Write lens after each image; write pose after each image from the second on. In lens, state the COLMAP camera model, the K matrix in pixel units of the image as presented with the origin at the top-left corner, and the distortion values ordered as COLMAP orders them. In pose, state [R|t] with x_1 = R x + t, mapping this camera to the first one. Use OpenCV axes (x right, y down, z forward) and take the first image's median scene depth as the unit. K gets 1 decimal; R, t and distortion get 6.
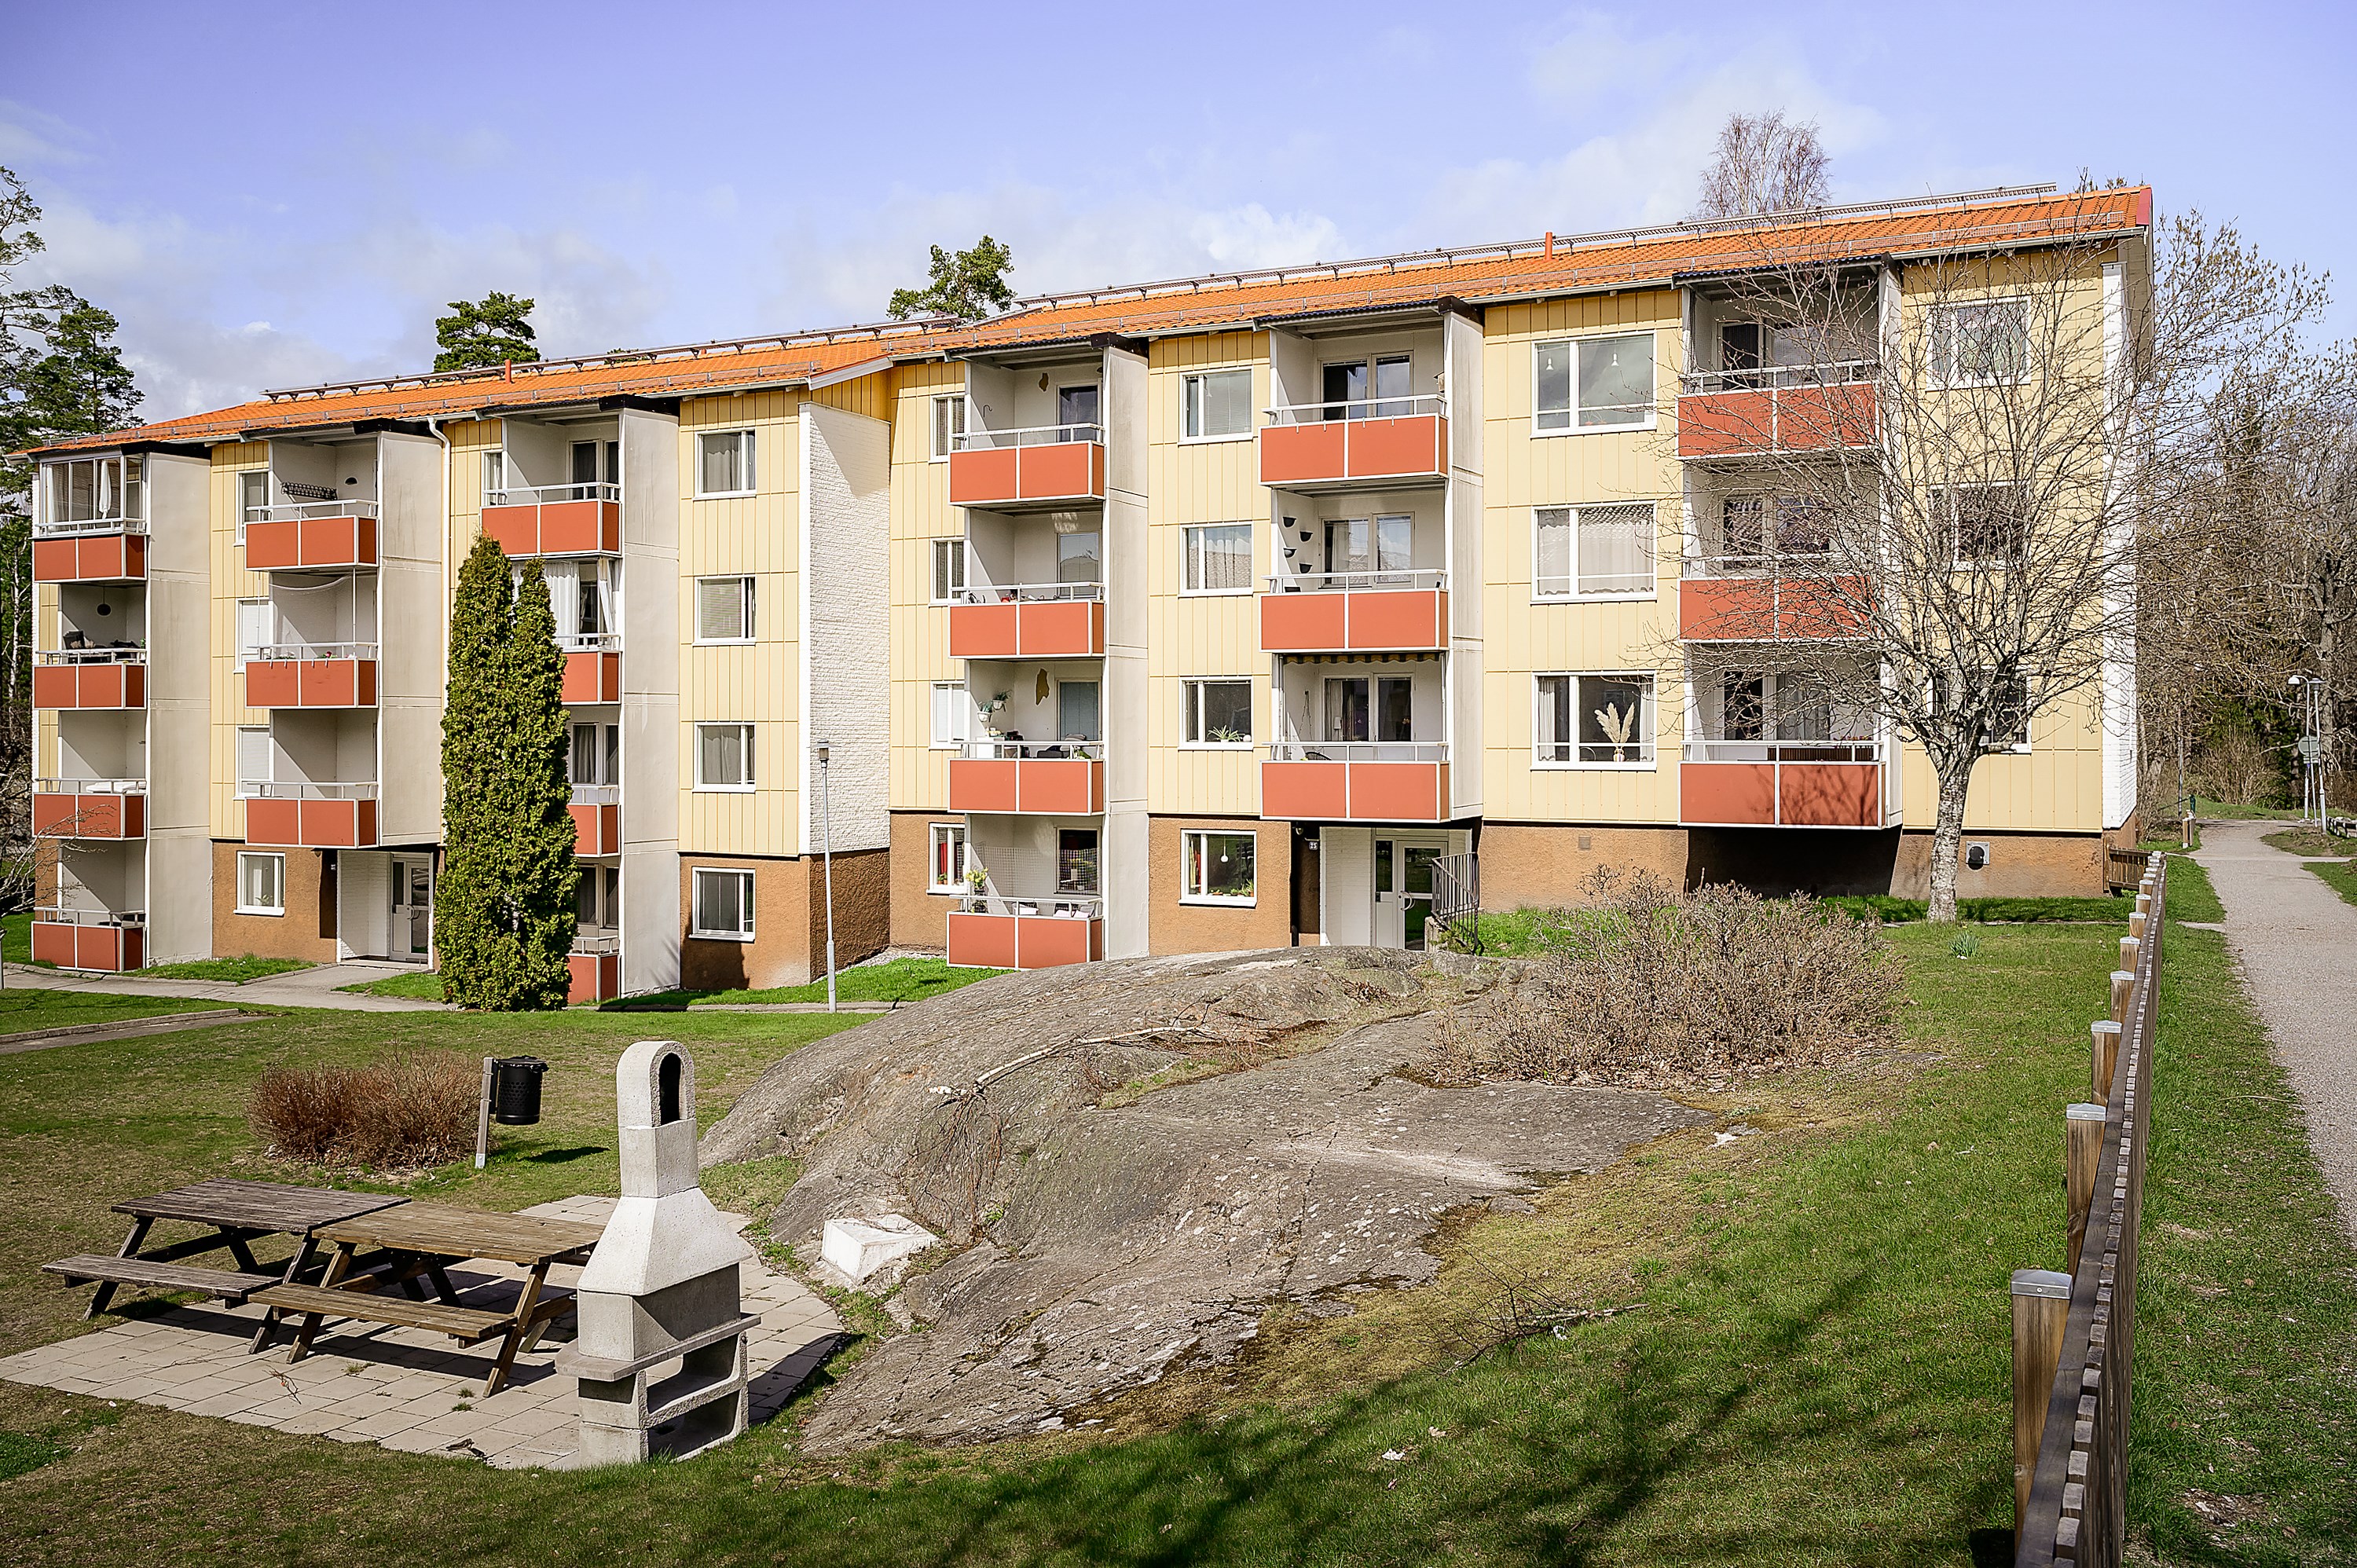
lens RADIAL K [[2019.0, 0, 1172.3], [0, 2019.0, 720.5], [0, 0, 1]] dist [-0.003903, 0.017784]
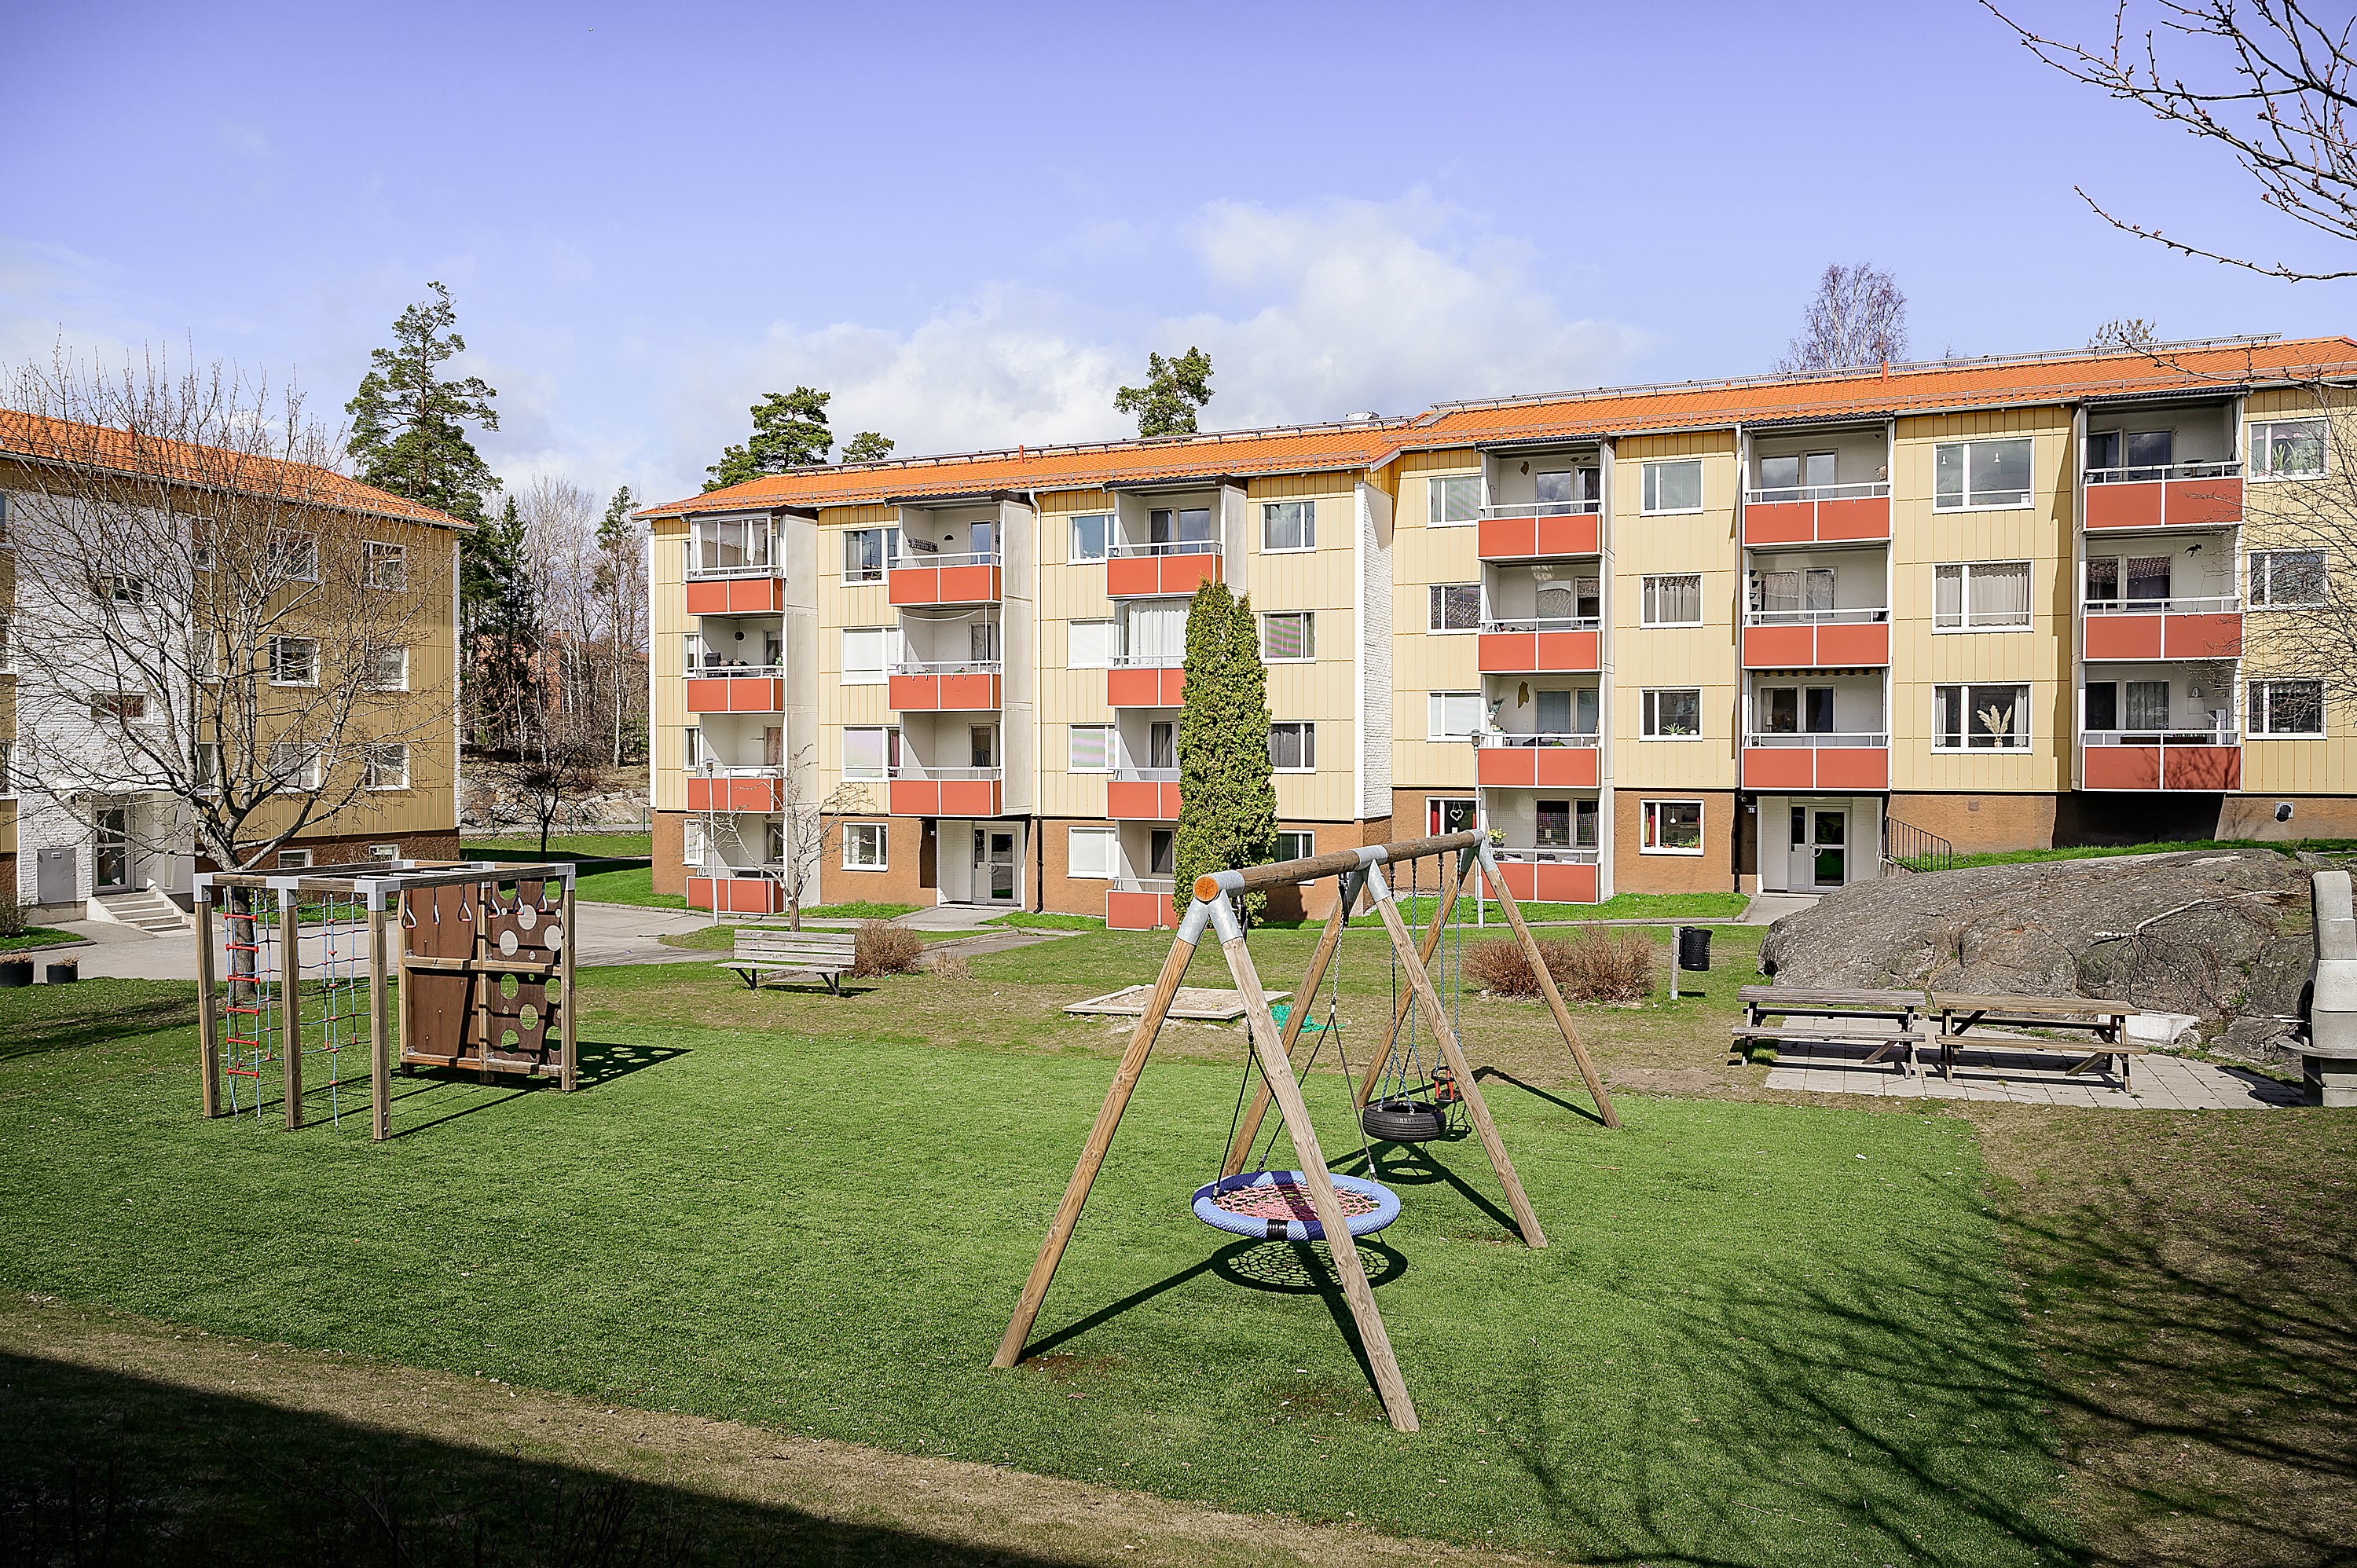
lens RADIAL K [[1657.0, 0, 1189.0], [0, 1657.0, 774.8], [0, 0, 1]] dist [-0.003896, 0.001003]
pose [[0.998103, -0.001160, 0.061558, -0.374441], [-0.000186, 0.999761, 0.021852, 0.013267], [-0.061569, -0.021822, 0.997864, -0.097412]]
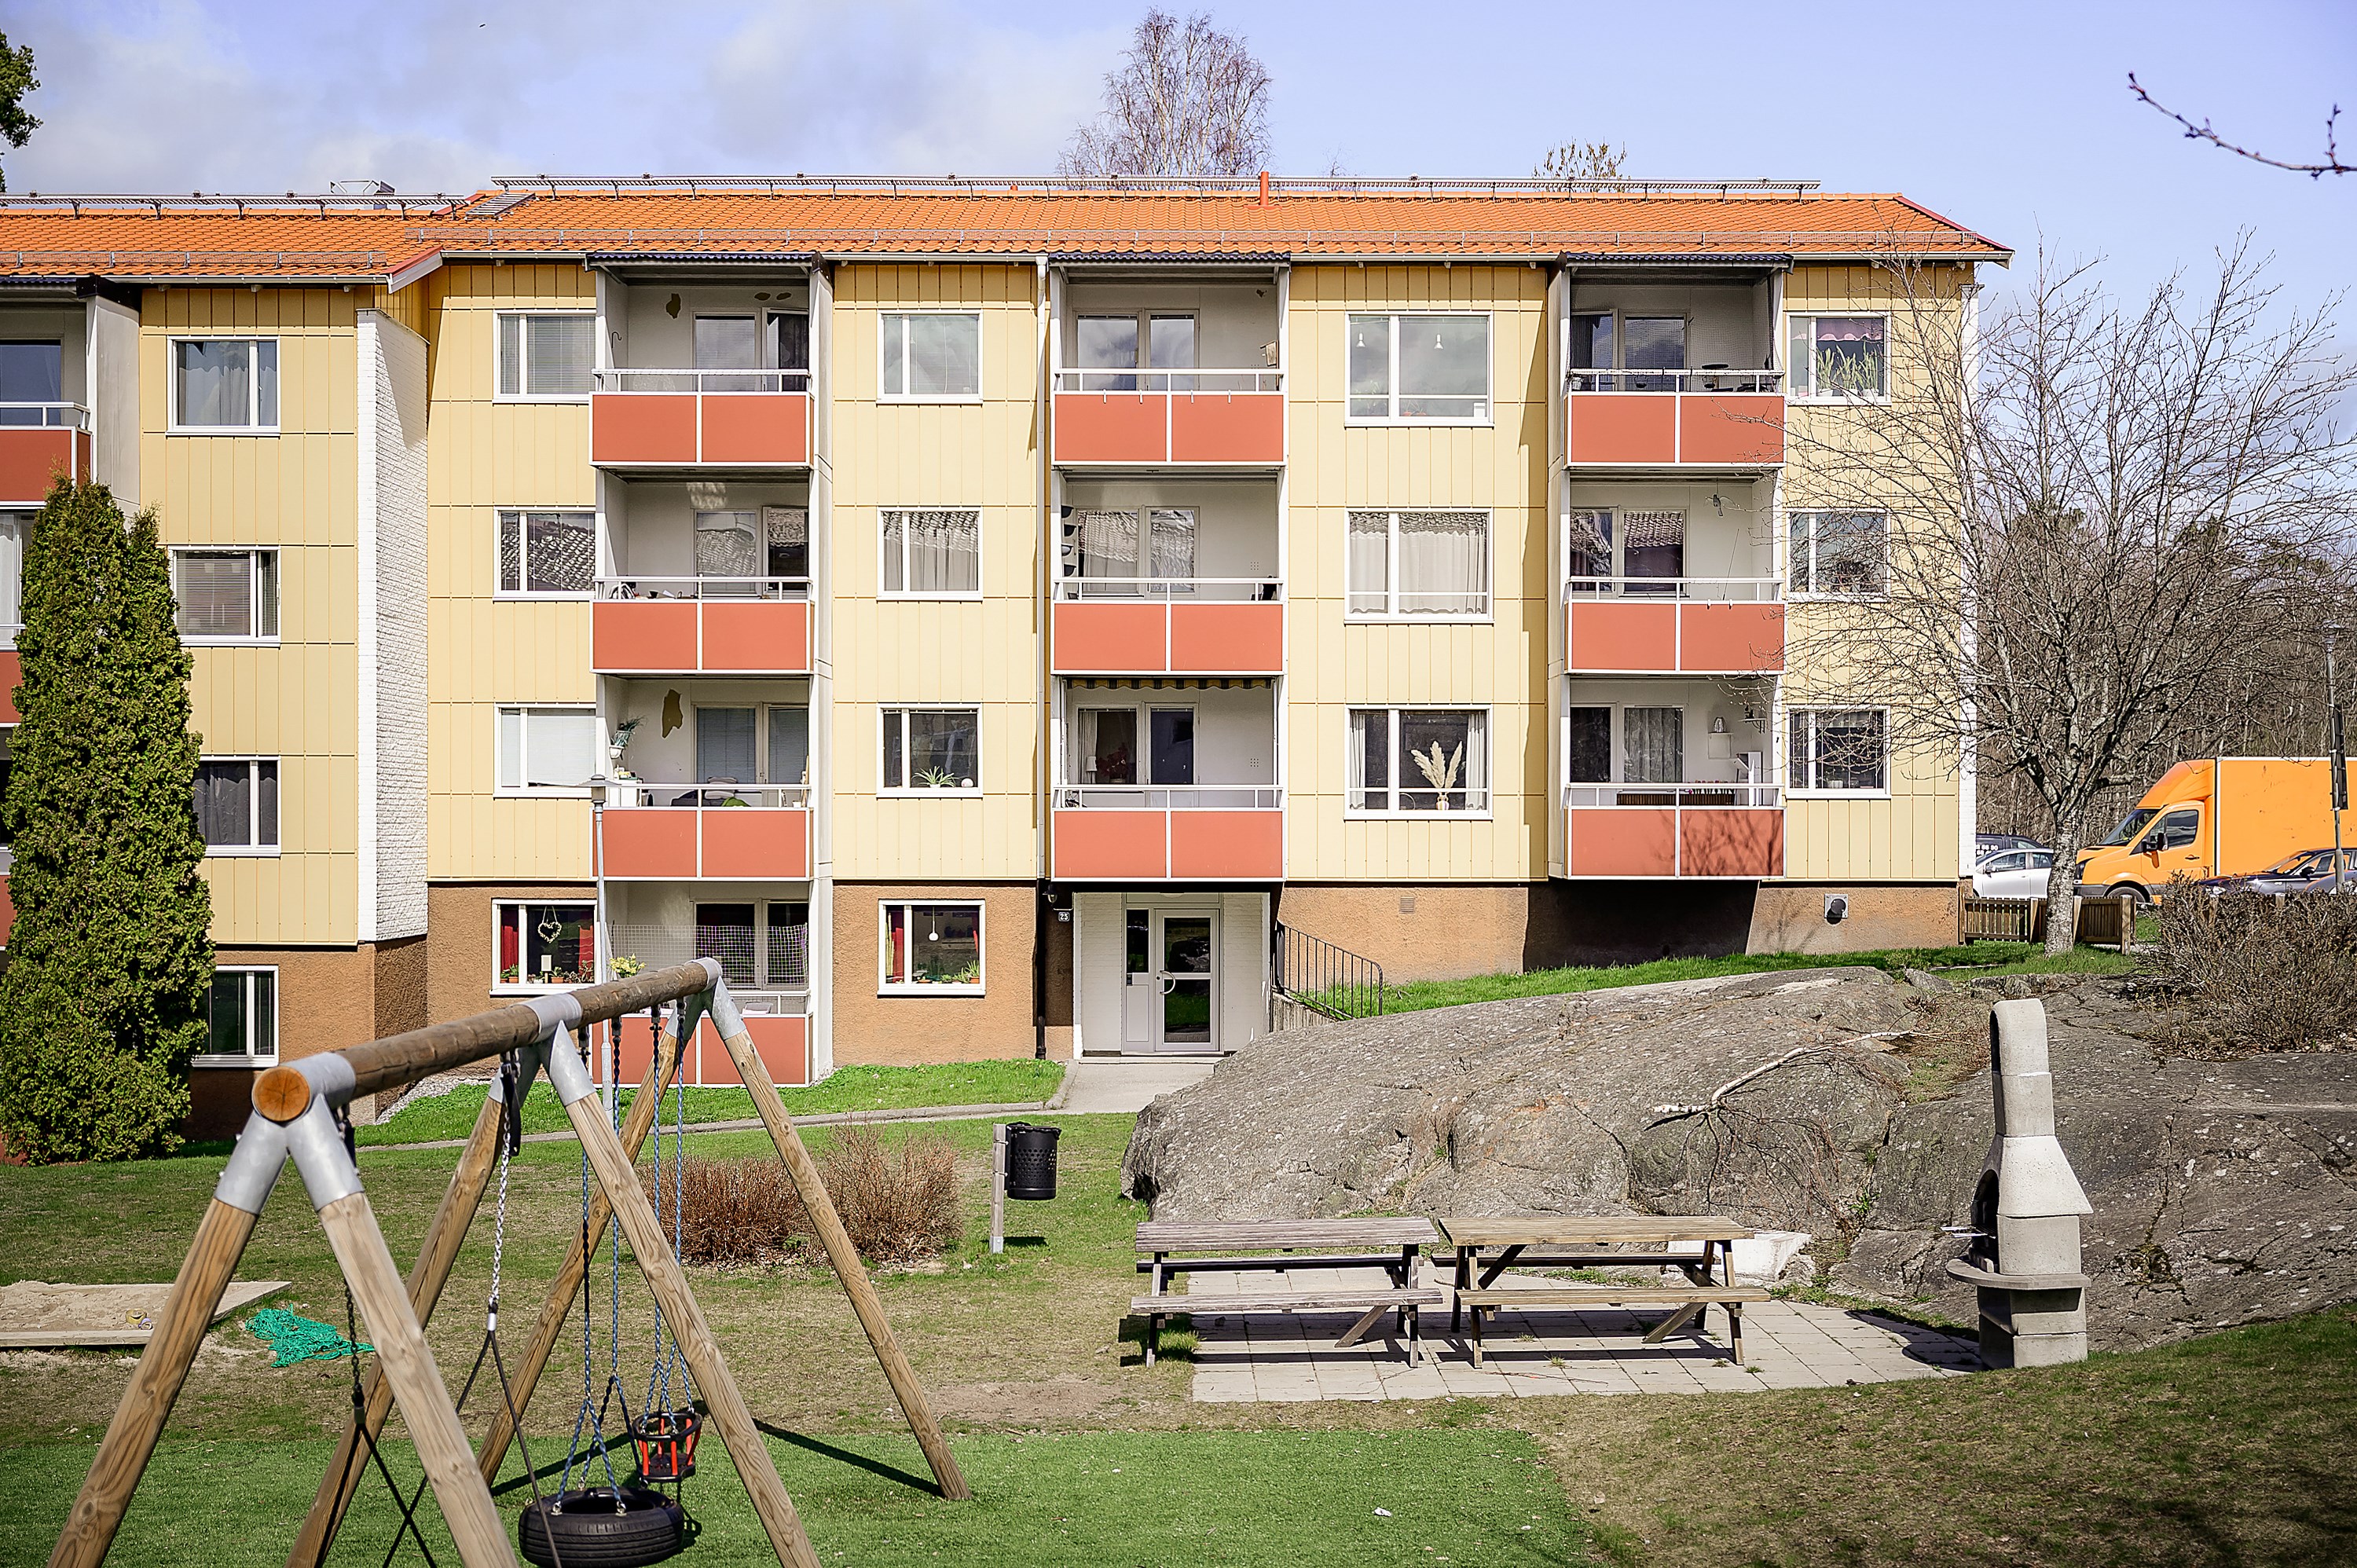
lens RADIAL K [[2928.8, 0, 1235.9], [0, 2928.8, 834.8], [0, 0, 1]] dist [0.006274, 0.000000]
pose [[0.891282, -0.001763, 0.453446, -0.390356], [-0.004390, 0.999912, 0.012515, 0.014422], [-0.453428, -0.013145, 0.891196, -0.067183]]
